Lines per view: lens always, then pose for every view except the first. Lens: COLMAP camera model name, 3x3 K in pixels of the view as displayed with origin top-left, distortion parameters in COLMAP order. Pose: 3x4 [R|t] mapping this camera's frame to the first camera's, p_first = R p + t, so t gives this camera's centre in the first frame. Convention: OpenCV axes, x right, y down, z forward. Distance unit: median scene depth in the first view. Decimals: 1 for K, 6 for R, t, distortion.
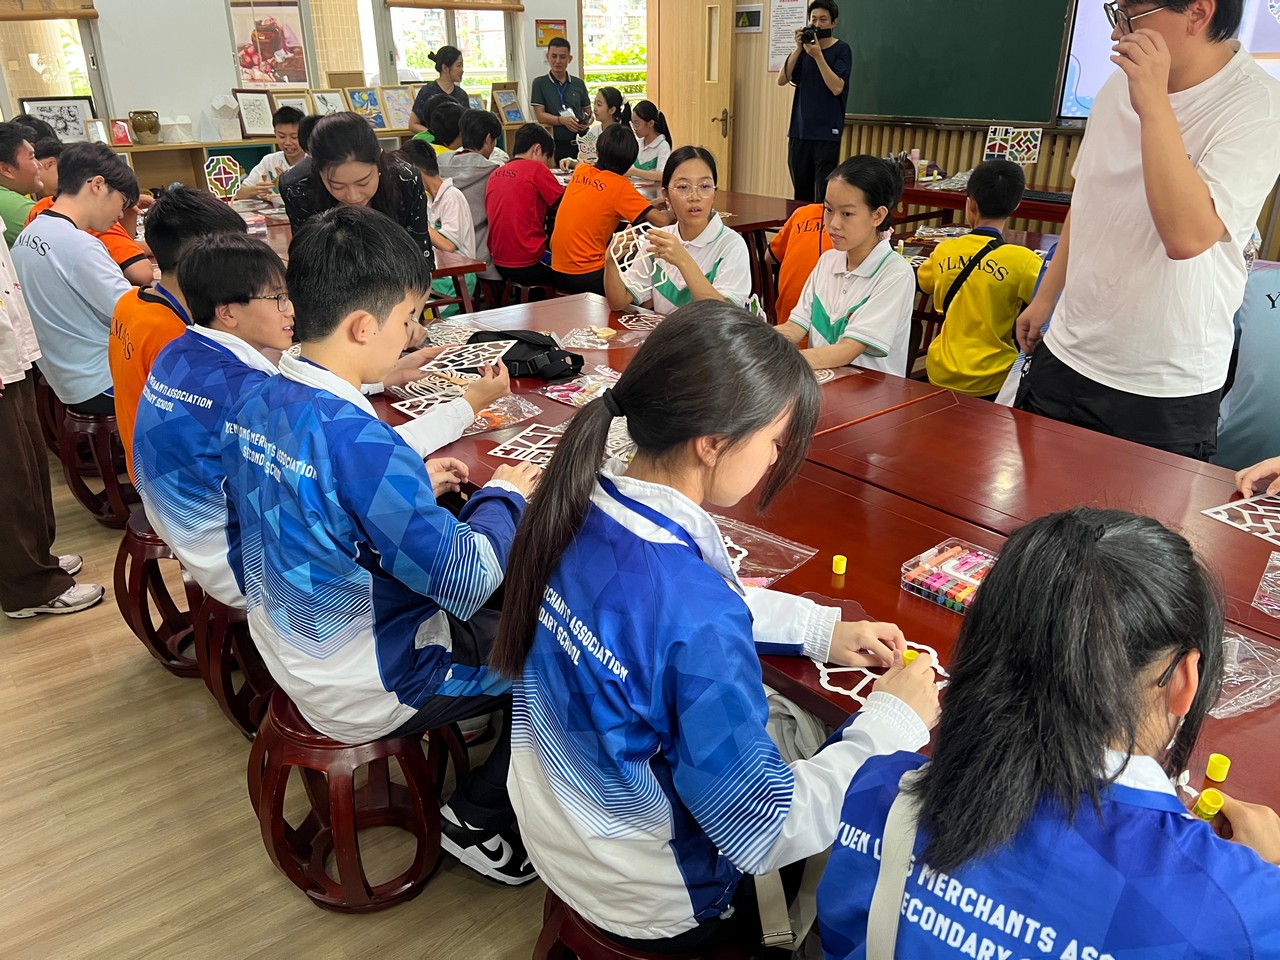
lens RADIAL K [[966.5, 0, 640.0], [0, 966.5, 480.0], [0, 0, 1]] dist [0.012499, 0.001259]
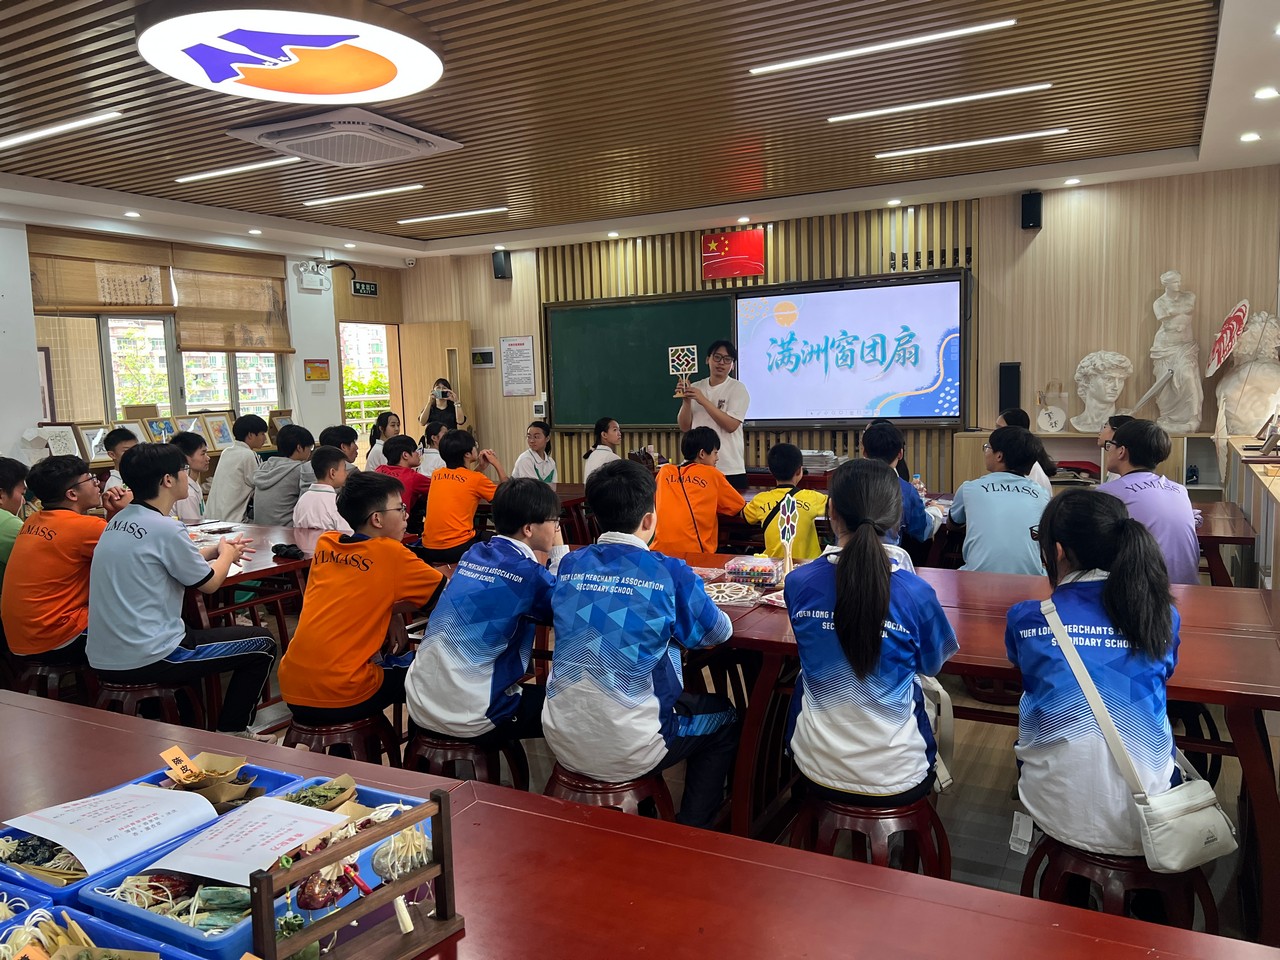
lens RADIAL K [[966.5, 0, 640.0], [0, 966.5, 480.0], [0, 0, 1]] dist [0.012499, 0.001259]
pose [[0.922125, -0.057092, 0.382656, -0.191850], [0.173948, 0.944628, -0.278244, 0.057192], [-0.345582, 0.323138, 0.880996, -0.121548]]
